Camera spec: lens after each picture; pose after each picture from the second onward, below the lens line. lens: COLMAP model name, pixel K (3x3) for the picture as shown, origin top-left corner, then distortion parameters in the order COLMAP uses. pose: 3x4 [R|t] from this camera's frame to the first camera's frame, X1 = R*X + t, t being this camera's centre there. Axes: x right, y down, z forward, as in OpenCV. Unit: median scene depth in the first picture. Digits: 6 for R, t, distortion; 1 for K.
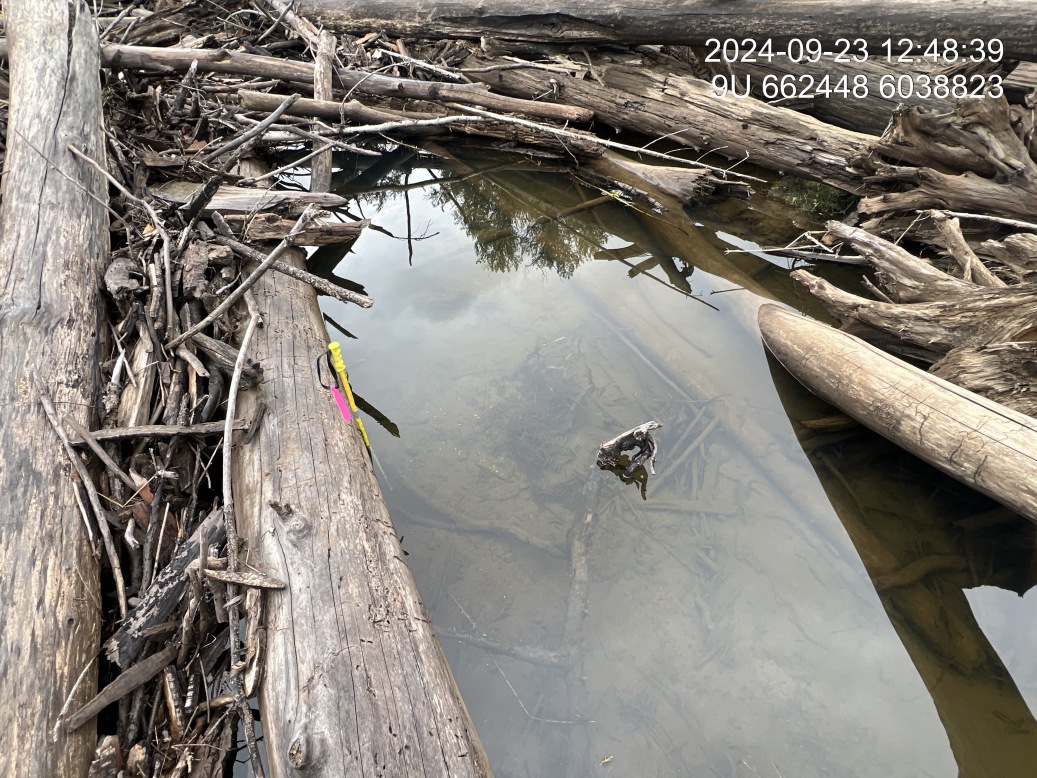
lens RADIAL K [[530.3, 0, 516.4], [0, 530.3, 386.9], [0, 0, 1]] dist [-0.003806, 0.001042]
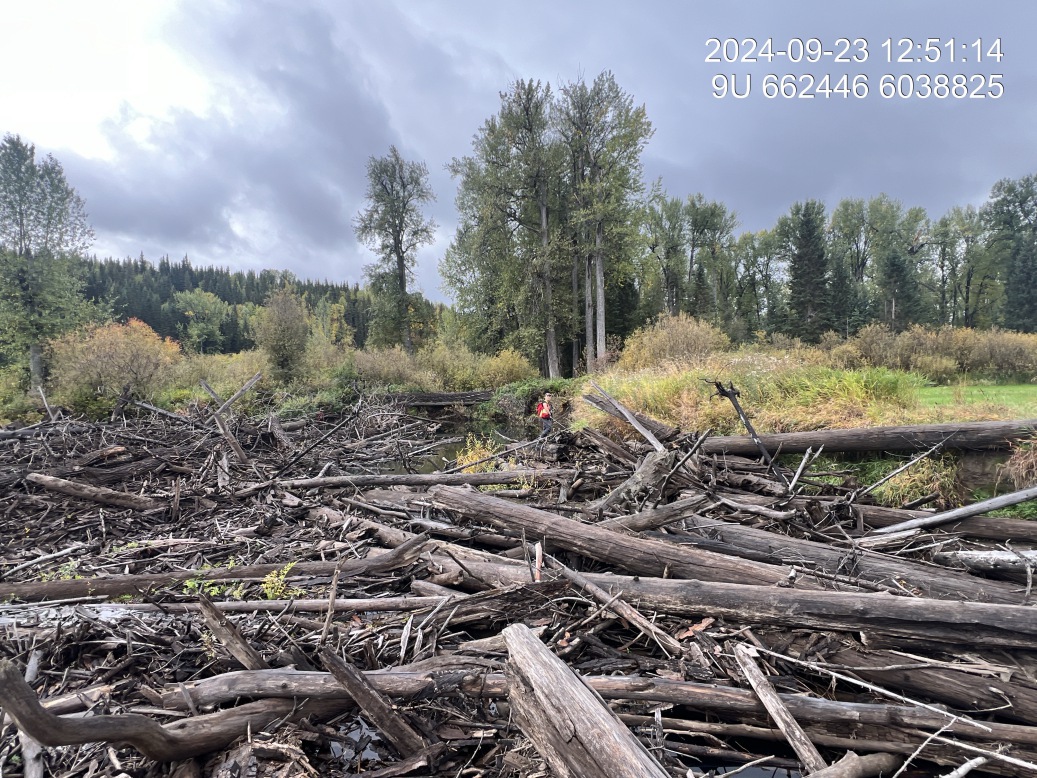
lens RADIAL K [[530.3, 0, 516.4], [0, 530.3, 386.9], [0, 0, 1]] dist [-0.003806, 0.001042]
pose [[0.998708, -0.050285, 0.007284, -0.708435], [0.040797, 0.708158, -0.704874, -0.319962], [0.030286, 0.704261, 0.709295, -0.048515]]
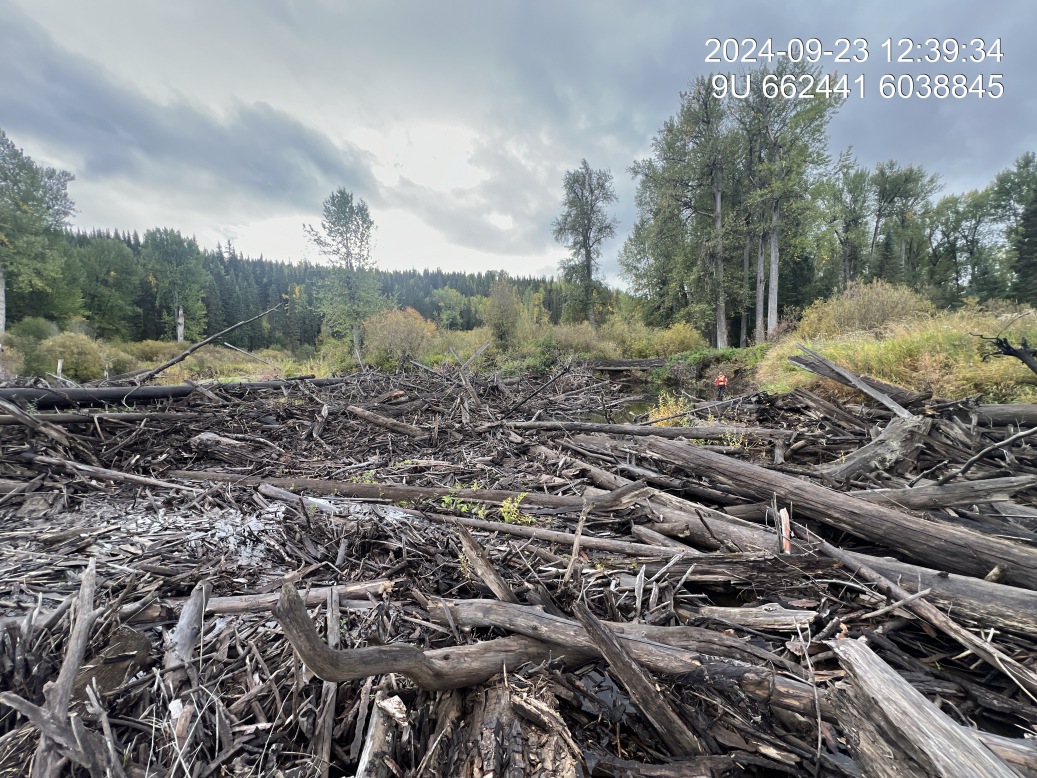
lens RADIAL K [[413.5, 0, 516.6], [0, 413.5, 385.7], [0, 0, 1]] dist [-0.000969, -0.000014]
pose [[0.932909, -0.016040, -0.359755, -0.896779], [-0.225728, 0.752340, -0.618896, -0.481751], [0.280585, 0.658580, 0.698244, 0.180806]]
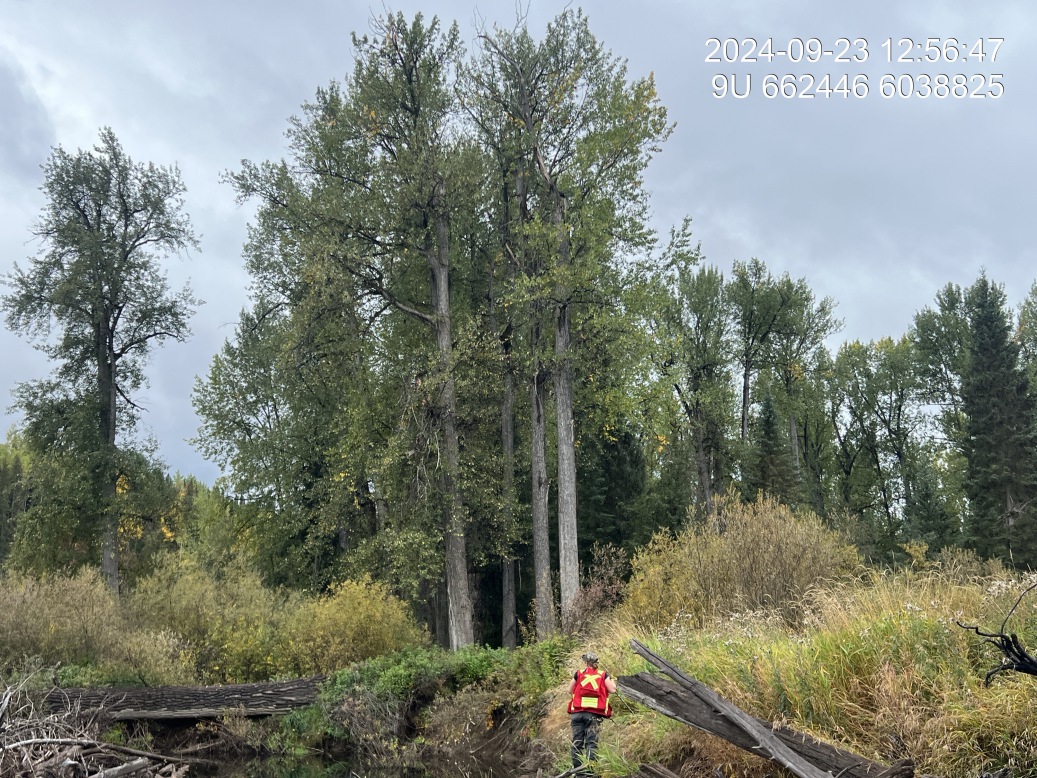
lens RADIAL K [[1169.4, 0, 516.4], [0, 1169.4, 394.1], [0, 0, 1]] dist [0.160434, -0.455272]
pose [[0.988900, -0.020594, 0.147149, -0.889203], [0.135684, 0.528768, -0.837851, -0.589466], [-0.060553, 0.848517, 0.525693, 0.267014]]
